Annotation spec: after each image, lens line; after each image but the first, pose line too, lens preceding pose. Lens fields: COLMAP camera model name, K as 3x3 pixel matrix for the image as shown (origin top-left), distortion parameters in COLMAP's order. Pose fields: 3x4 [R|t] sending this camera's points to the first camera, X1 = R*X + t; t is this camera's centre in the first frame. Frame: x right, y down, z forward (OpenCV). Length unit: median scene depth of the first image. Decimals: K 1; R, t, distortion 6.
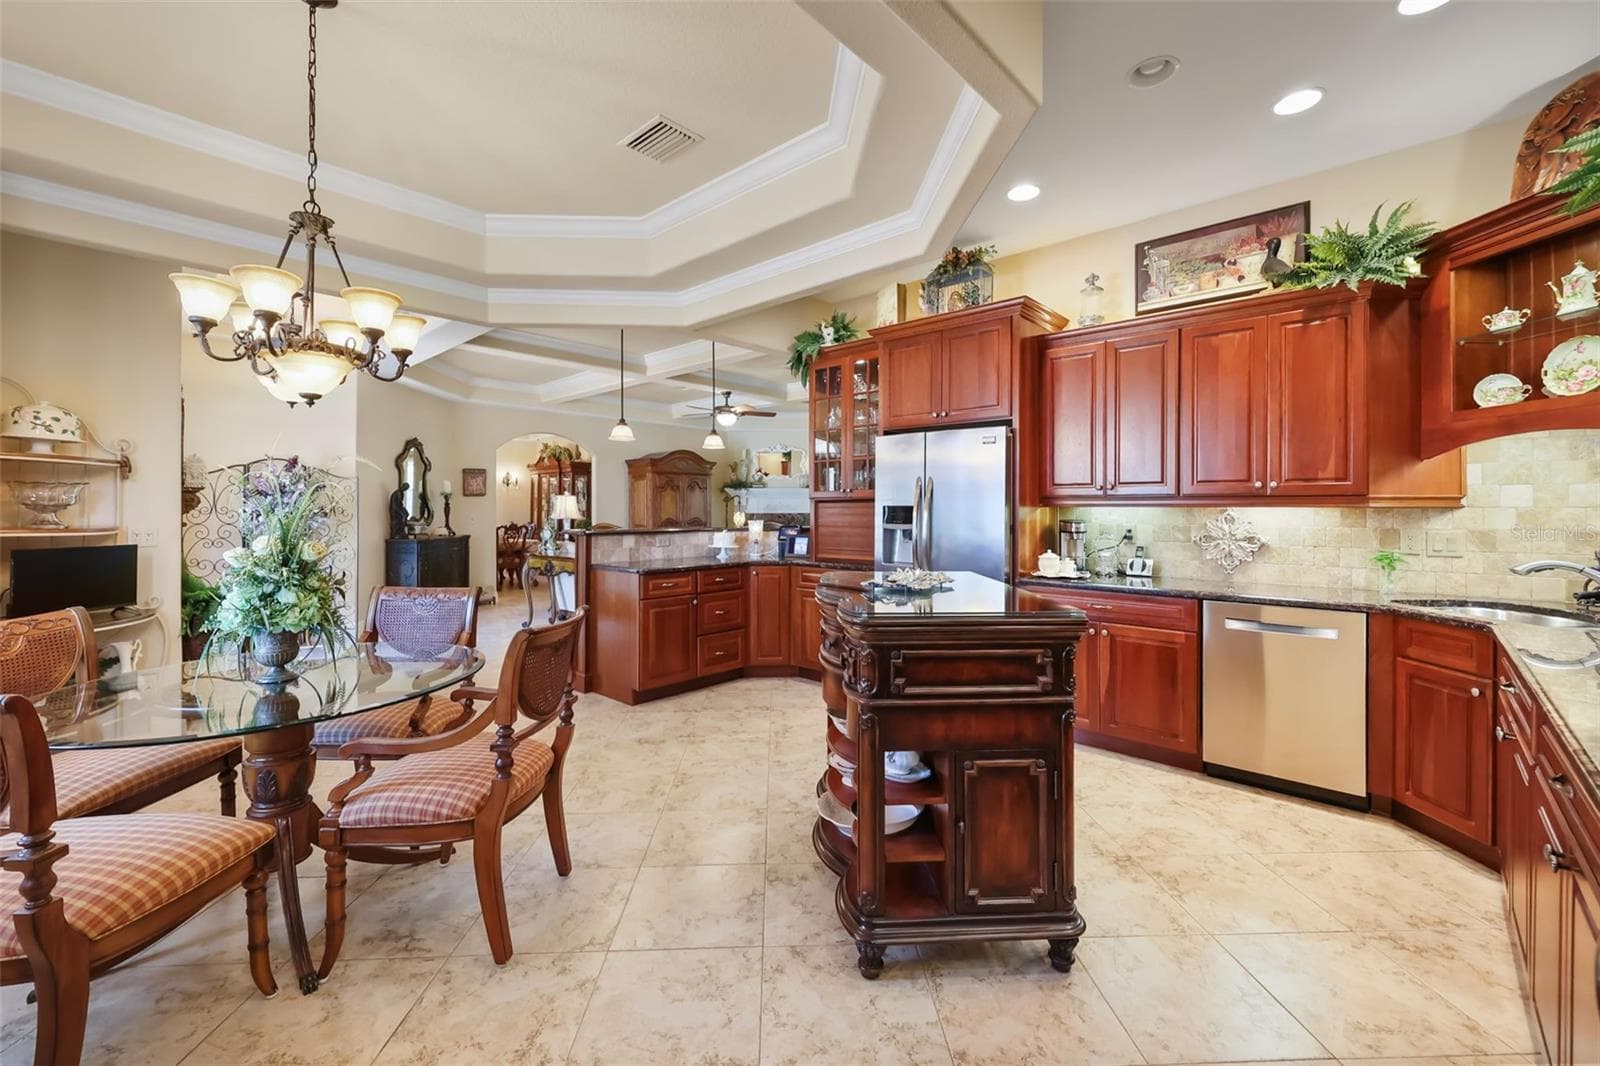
lens RADIAL K [[653.0, 0, 801.6], [0, 653.0, 509.5], [0, 0, 1]] dist [0.000184, 0.000008]
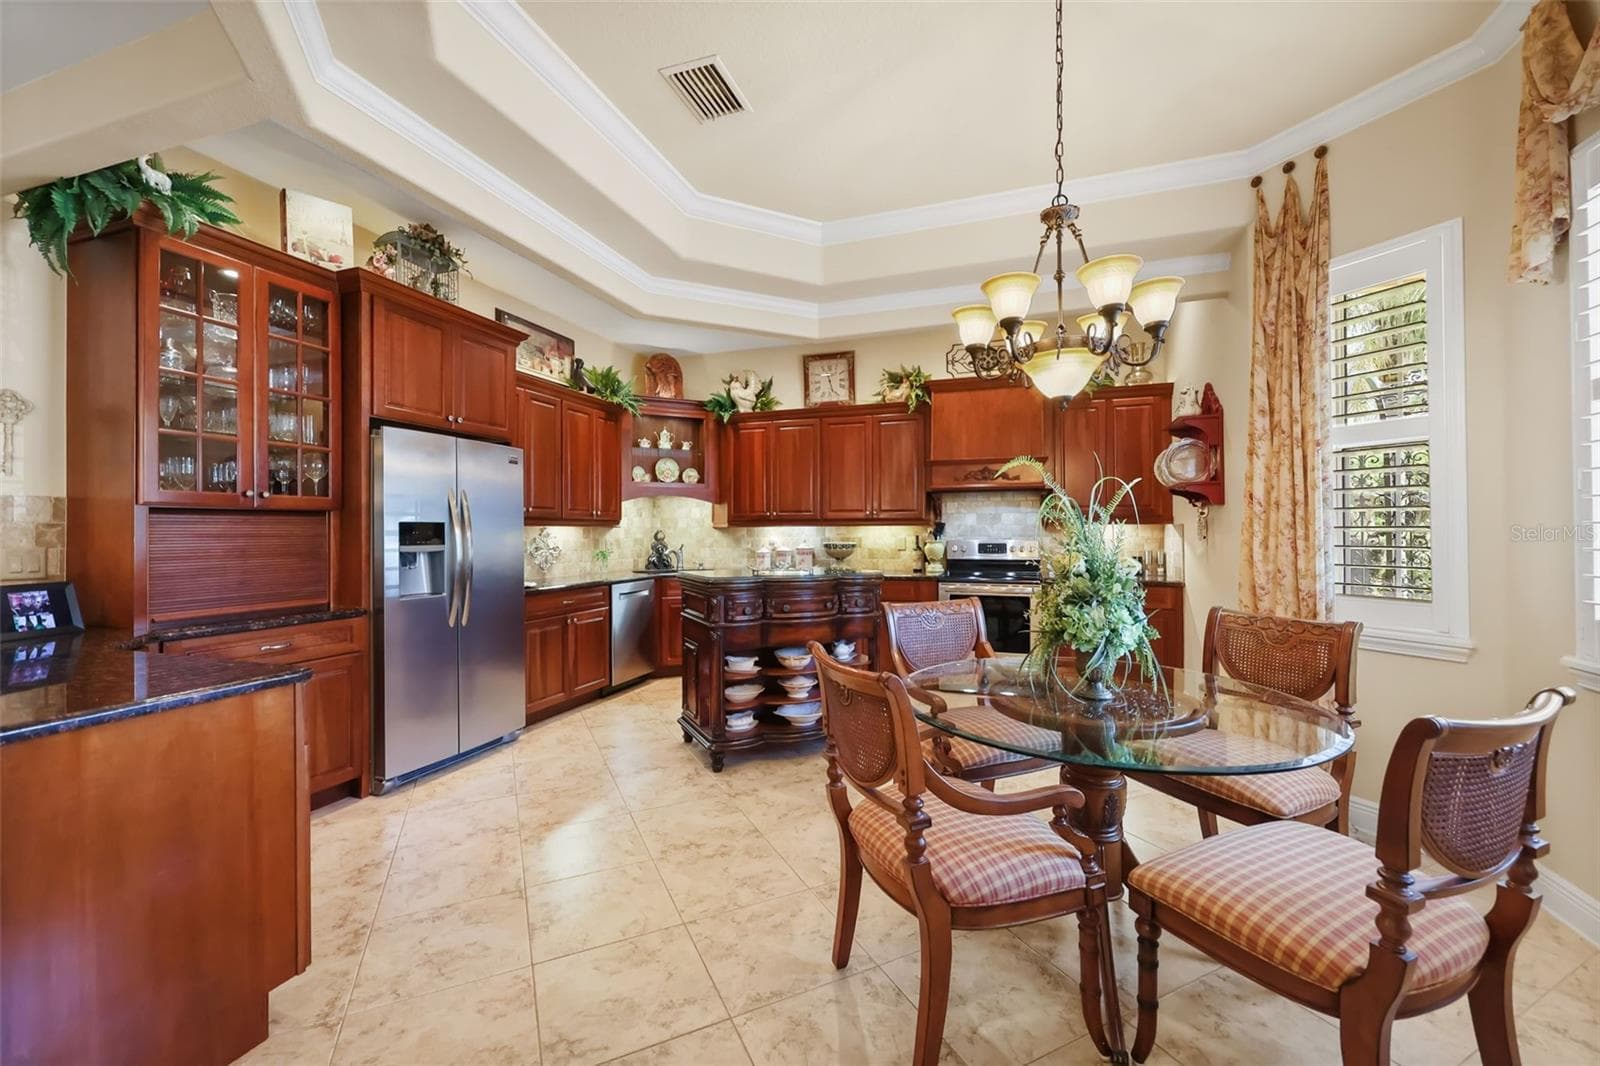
lens RADIAL K [[675.6, 0, 800.8], [0, 675.6, 522.7], [0, 0, 1]] dist [-0.000545, -0.000134]
pose [[-0.404167, 0.015285, 0.914557, -1.052347], [0.009052, 0.999878, -0.012711, 0.012912], [-0.914640, 0.003141, -0.404256, 1.226797]]
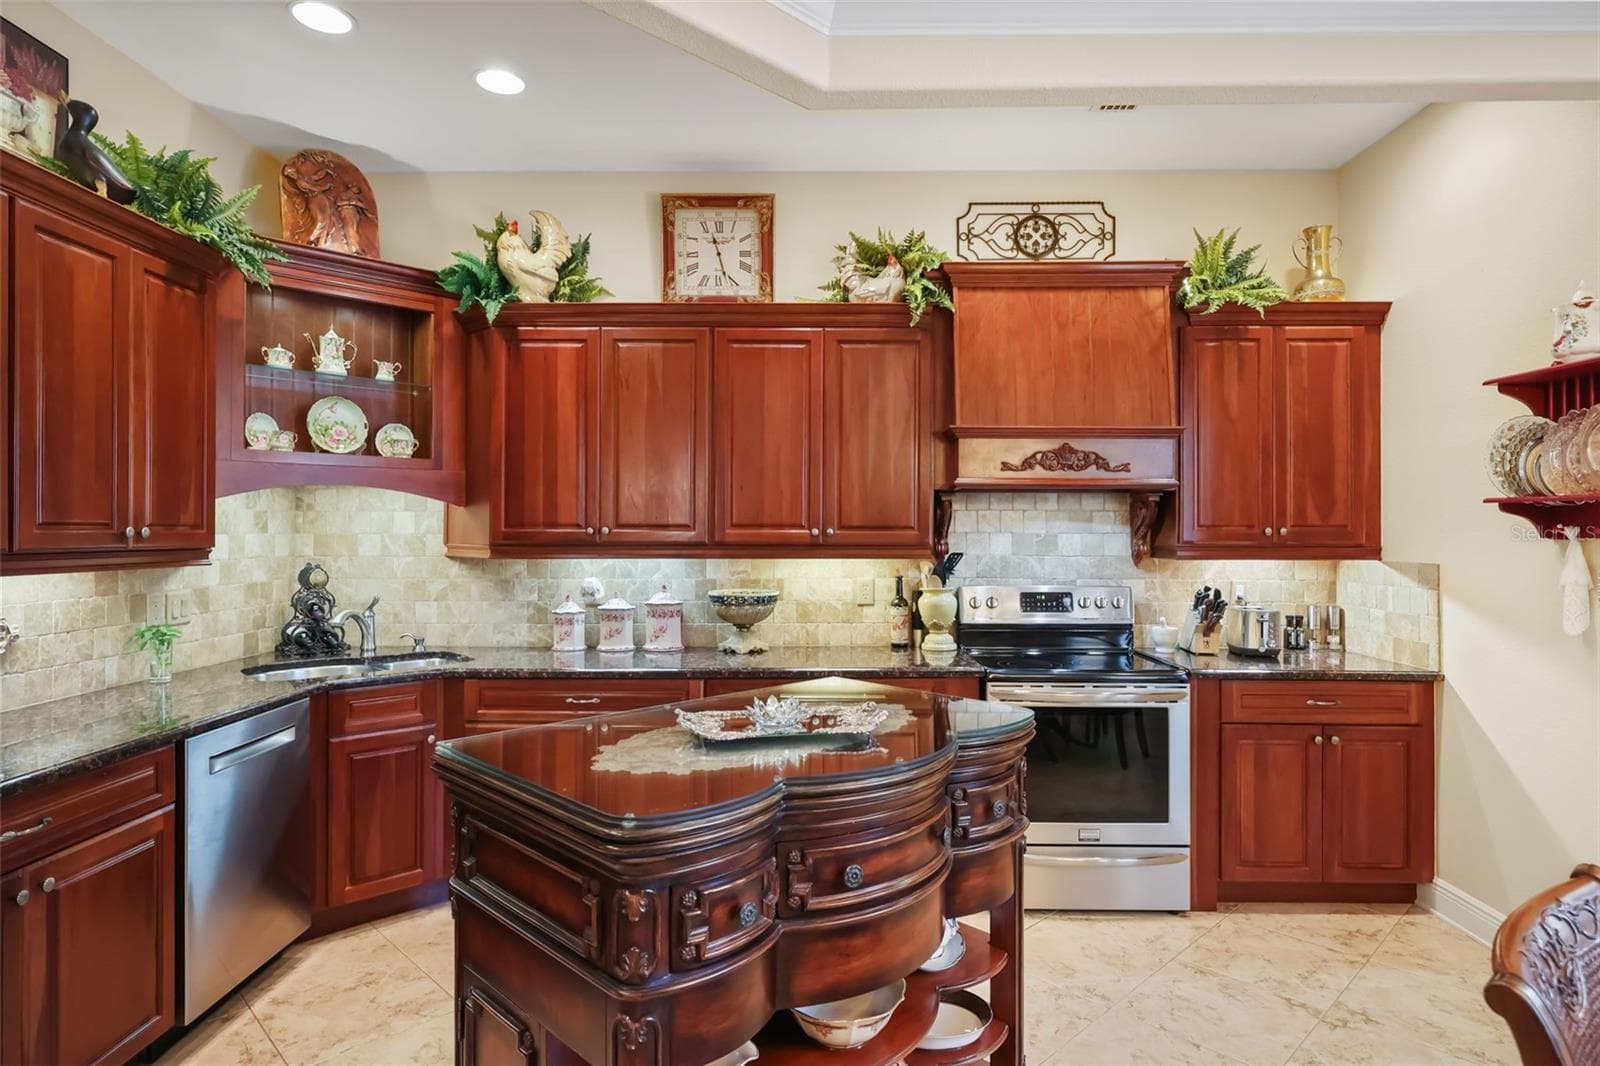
lens RADIAL K [[890.6, 0, 798.9], [0, 890.6, 522.0], [0, 0, 1]] dist [0.000405, 0.000780]
pose [[-0.681797, 0.005211, 0.731523, -0.294456], [0.002801, 0.999986, -0.004512, -0.041555], [-0.731536, -0.001027, -0.681802, 1.121742]]
